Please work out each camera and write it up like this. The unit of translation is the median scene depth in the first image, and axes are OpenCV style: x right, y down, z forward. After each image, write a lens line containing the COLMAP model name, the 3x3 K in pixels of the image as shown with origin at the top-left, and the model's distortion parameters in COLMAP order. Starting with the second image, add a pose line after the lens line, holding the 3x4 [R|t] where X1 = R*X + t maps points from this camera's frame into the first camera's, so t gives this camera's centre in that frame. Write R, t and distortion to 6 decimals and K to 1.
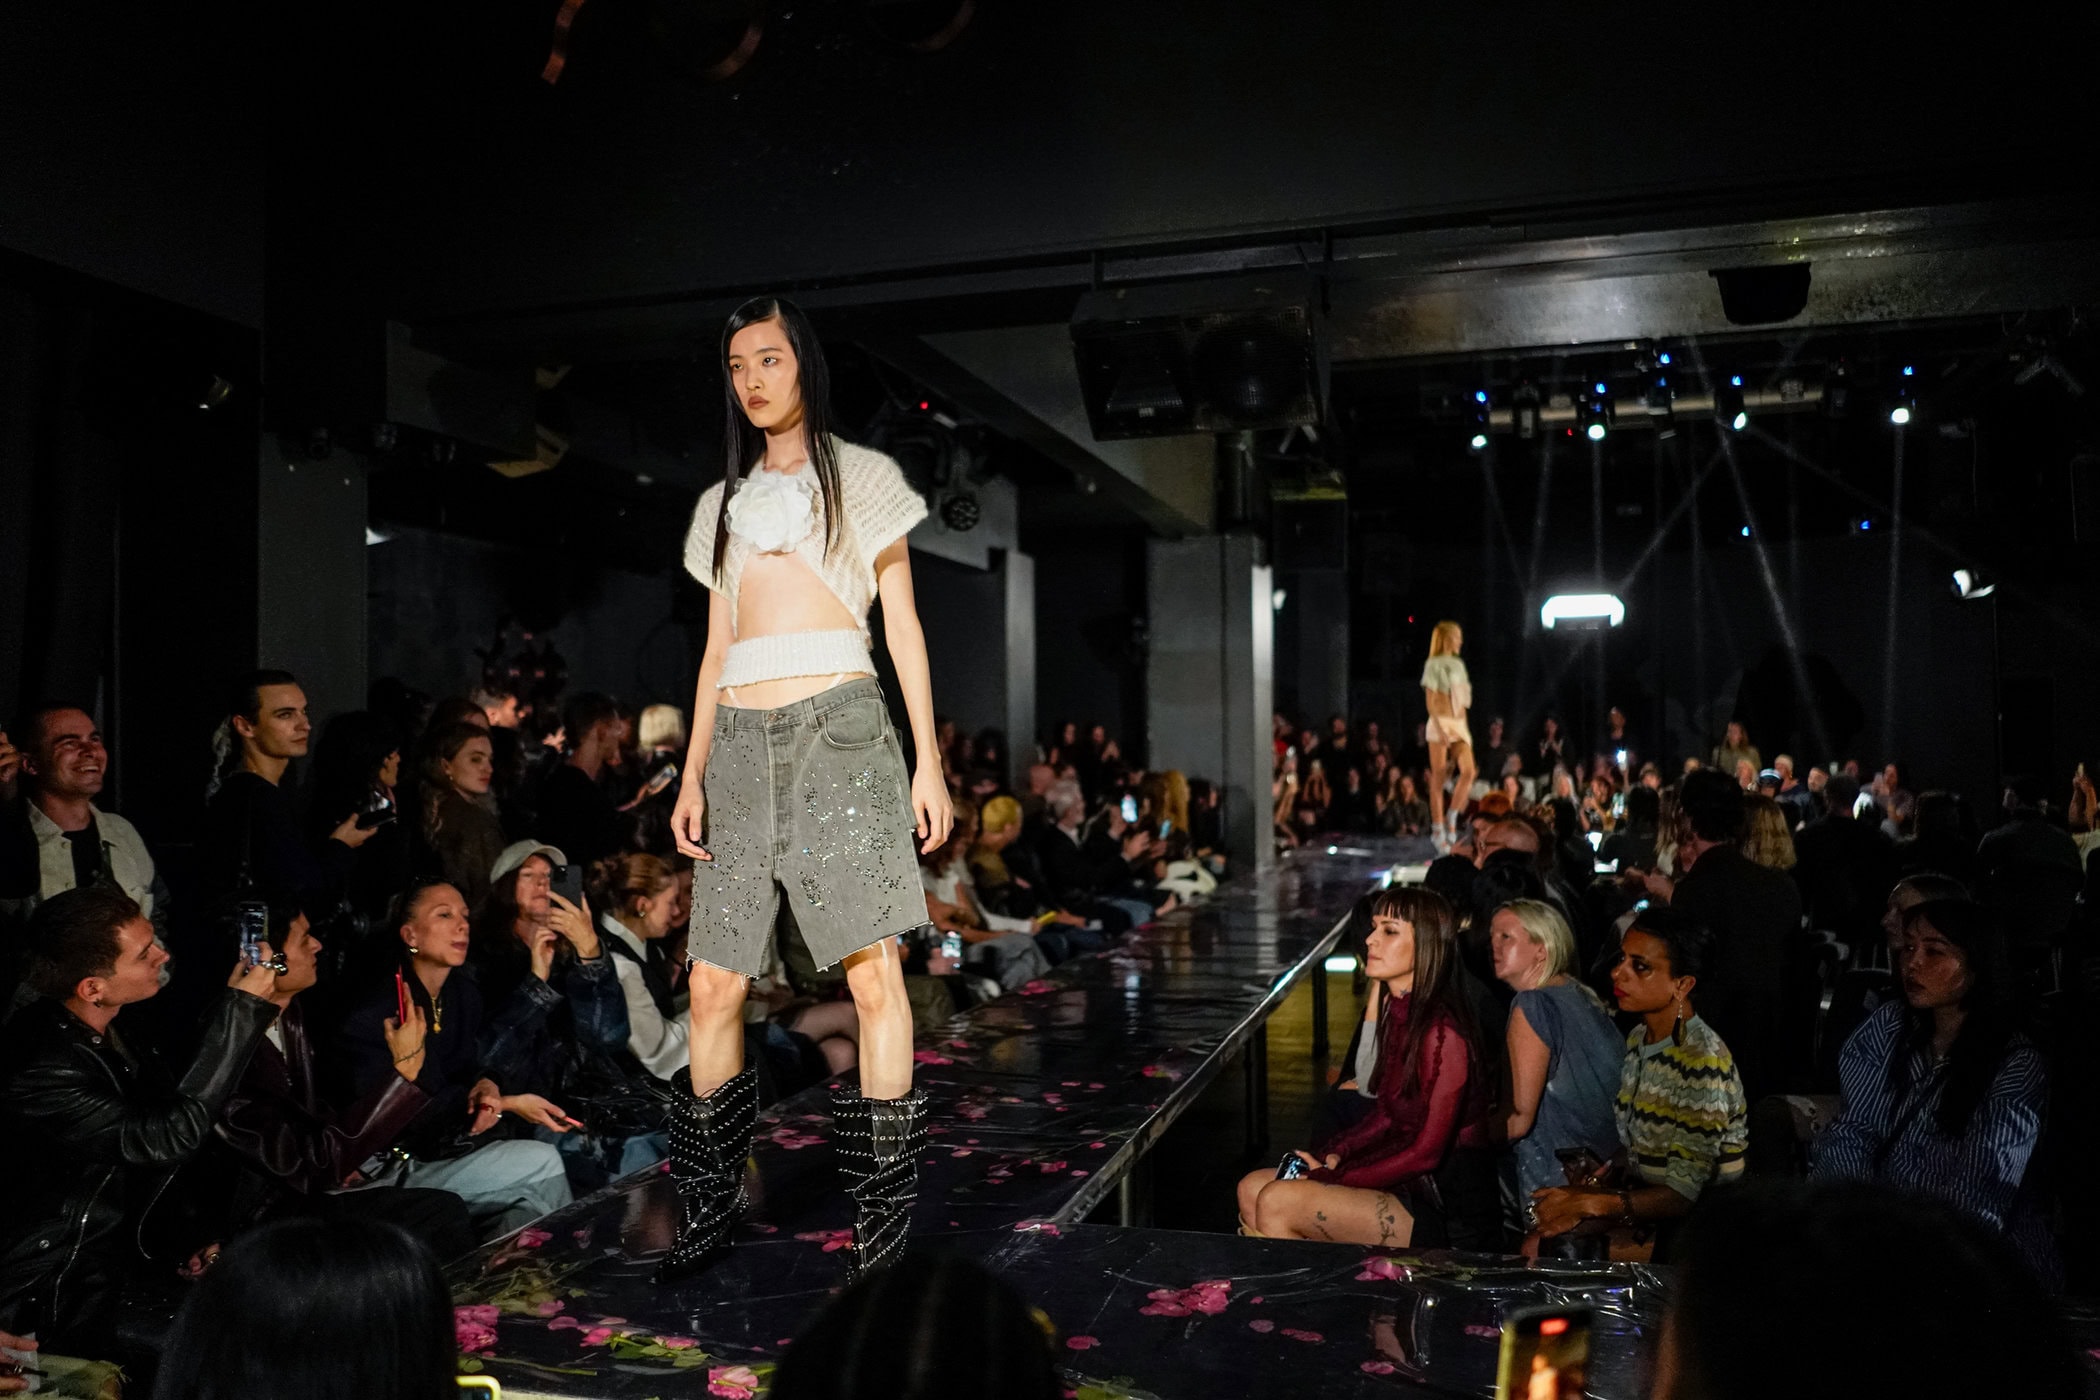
lens RADIAL K [[1600.0, 0, 1040.2], [0, 1600.0, 702.8], [0, 0, 1]] dist [-0.030557, 0.013692]
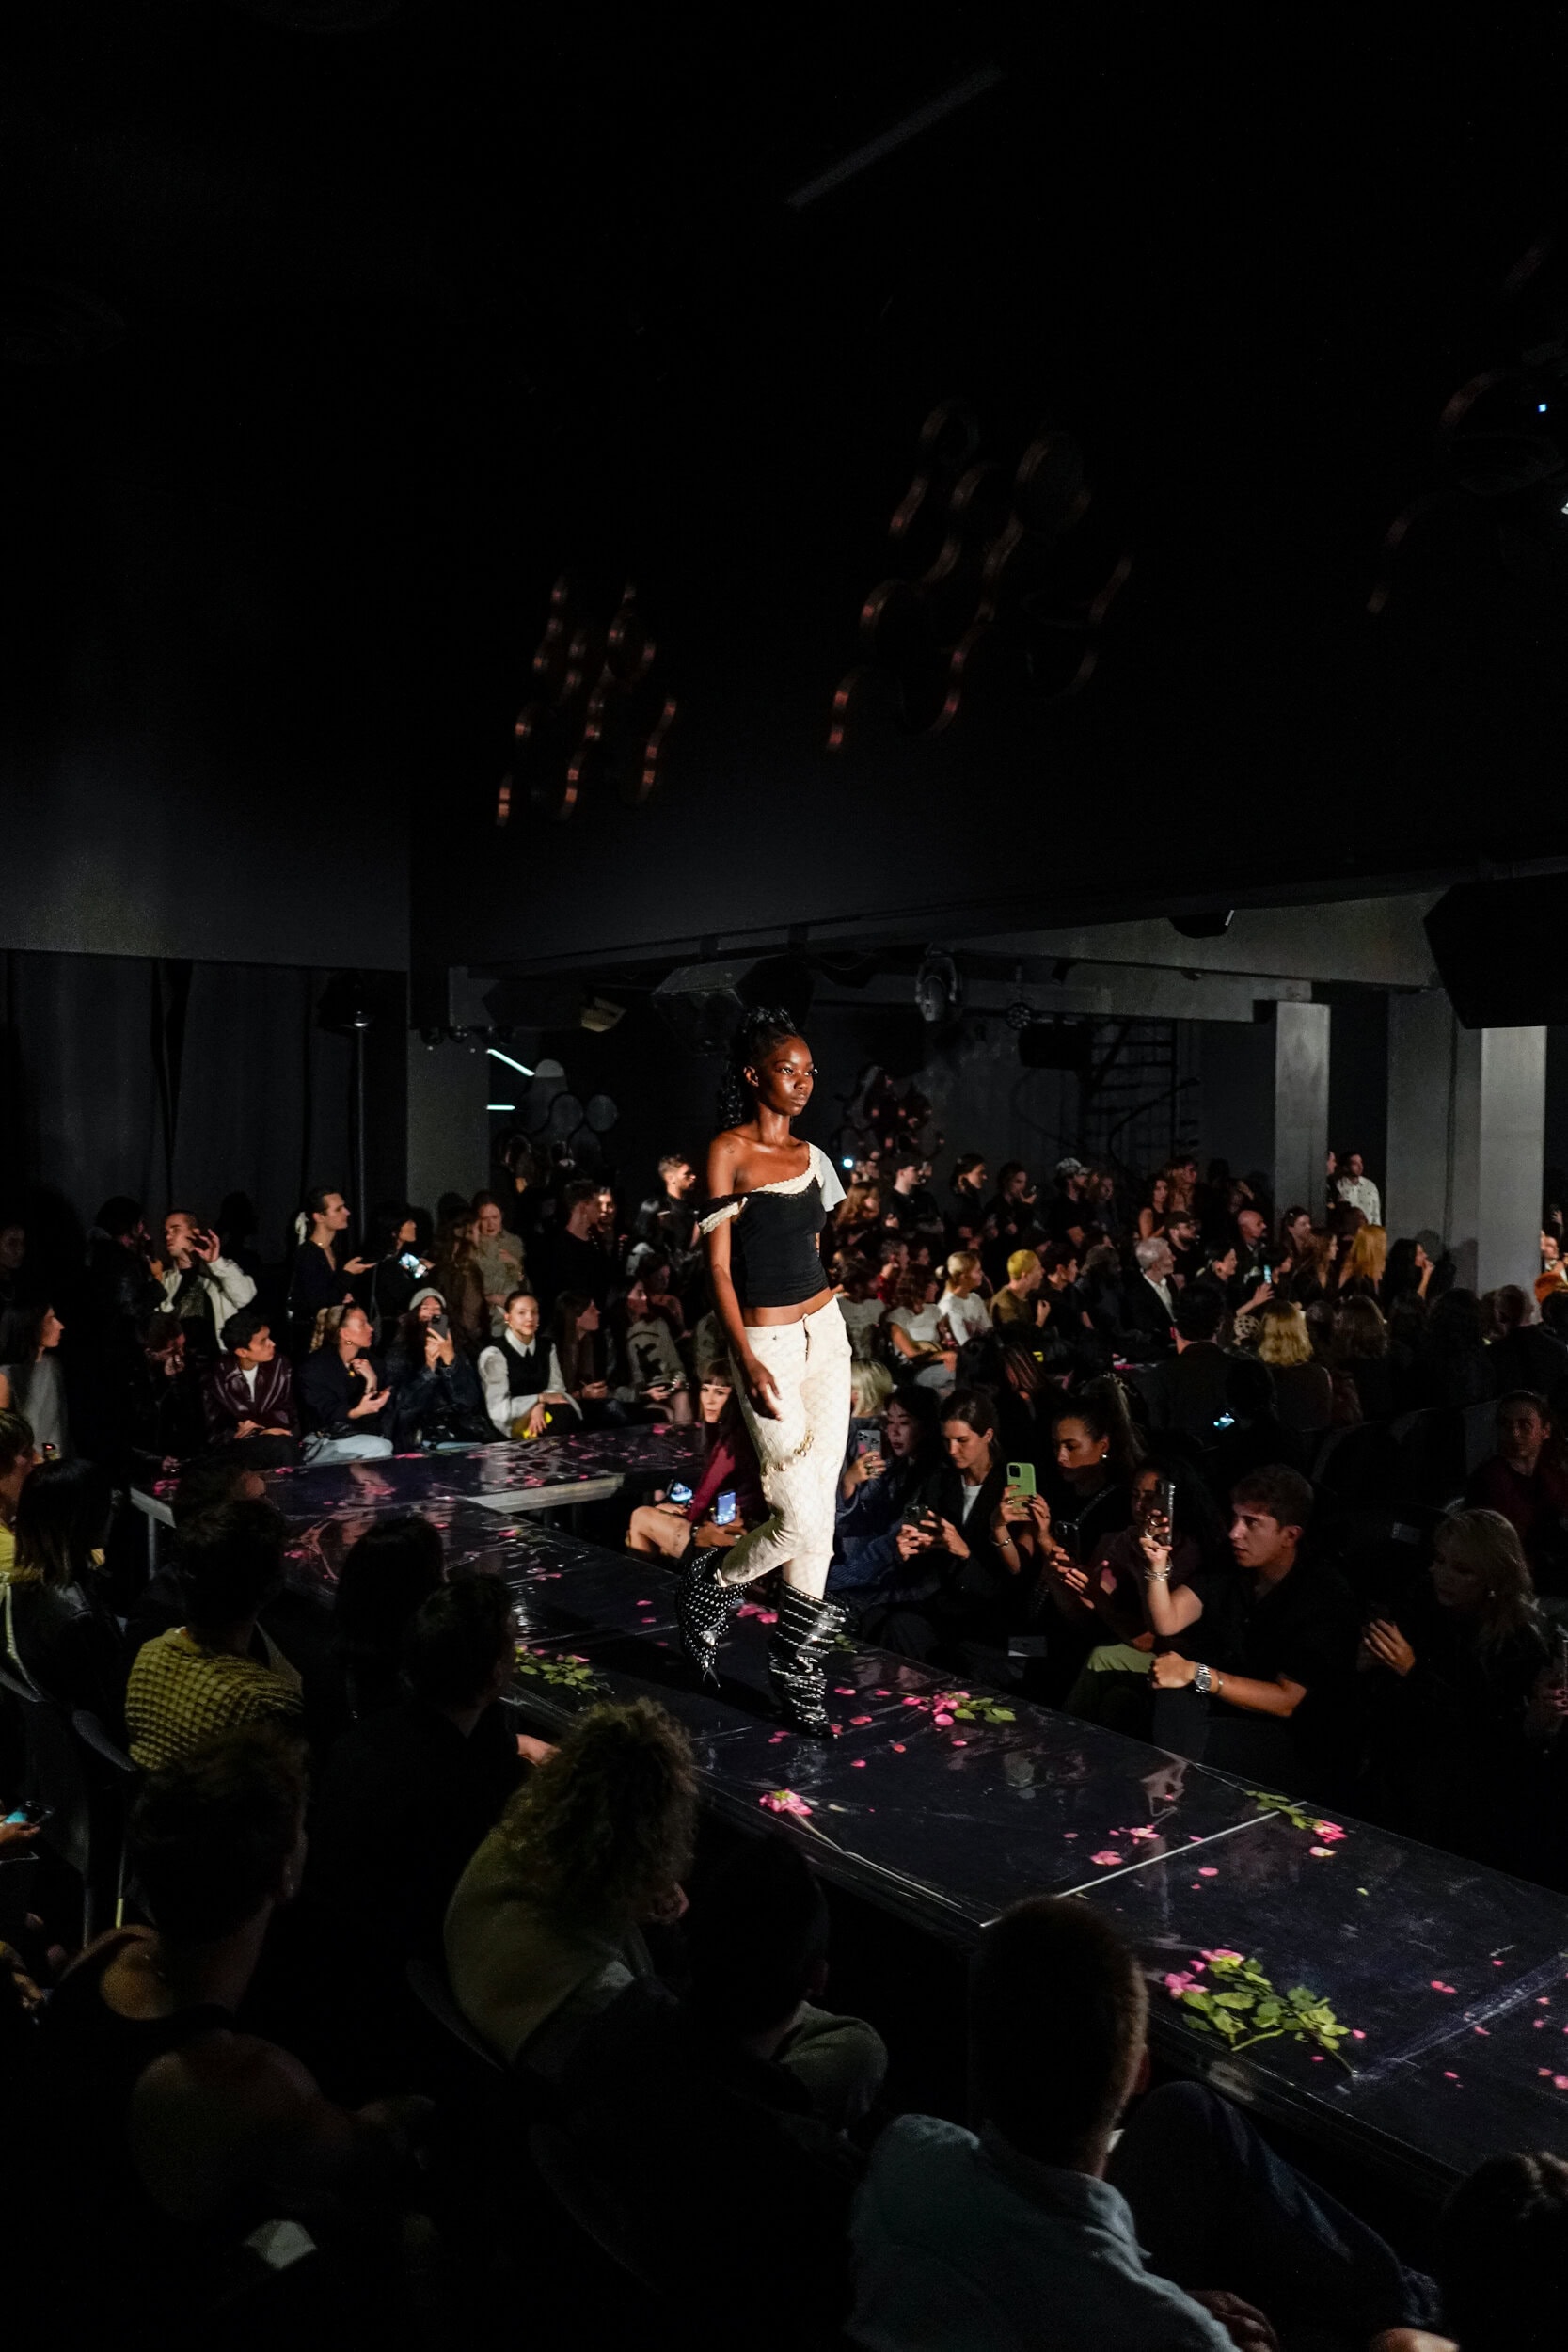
lens RADIAL K [[1791.8, 0, 791.2], [0, 1791.8, 1166.8], [0, 0, 1]] dist [-0.030557, 0.013692]
pose [[0.812170, 0.033268, -0.582472, 1.001108], [0.000734, 0.998314, 0.058042, -0.136097], [0.583421, -0.047568, 0.810776, -0.350913]]
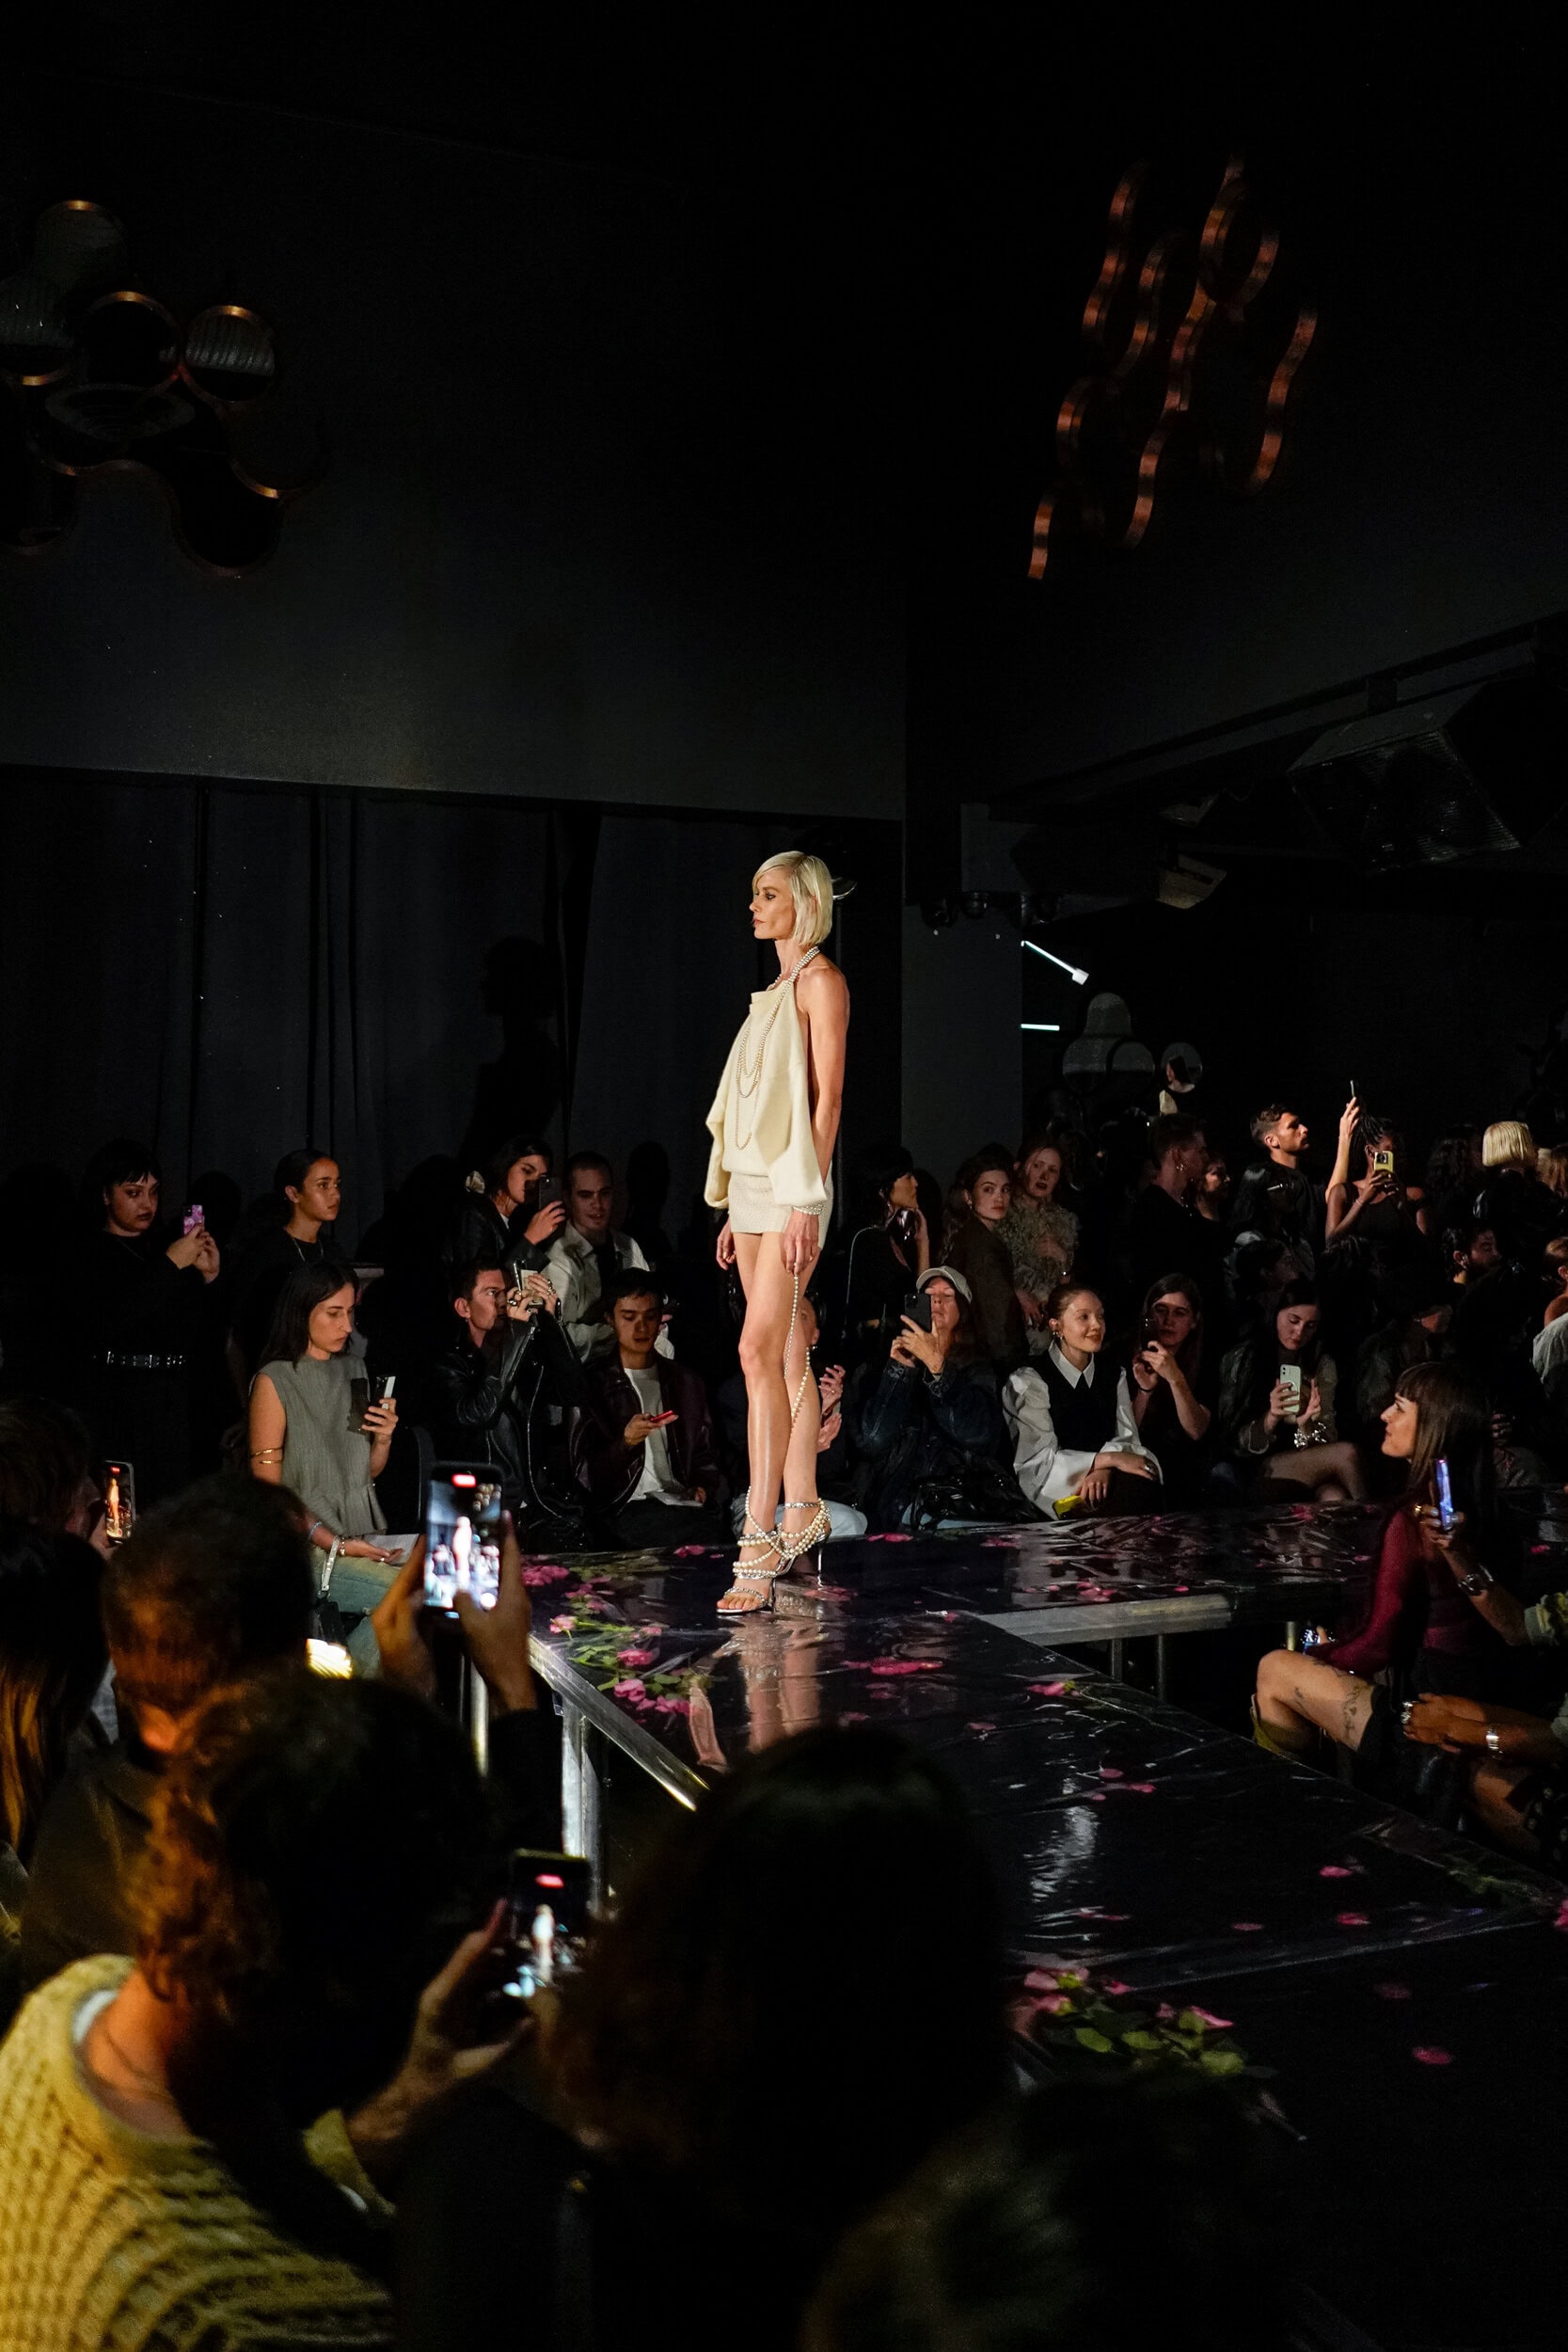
lens RADIAL K [[2093.5, 0, 770.6], [0, 2093.5, 1008.6], [0, 0, 1]] dist [0.007171, -0.011657]
pose [[0.610556, -0.035820, -0.791163, 0.692132], [0.010422, 0.999254, -0.037199, -0.036859], [0.791905, 0.014467, 0.610473, -0.035996]]
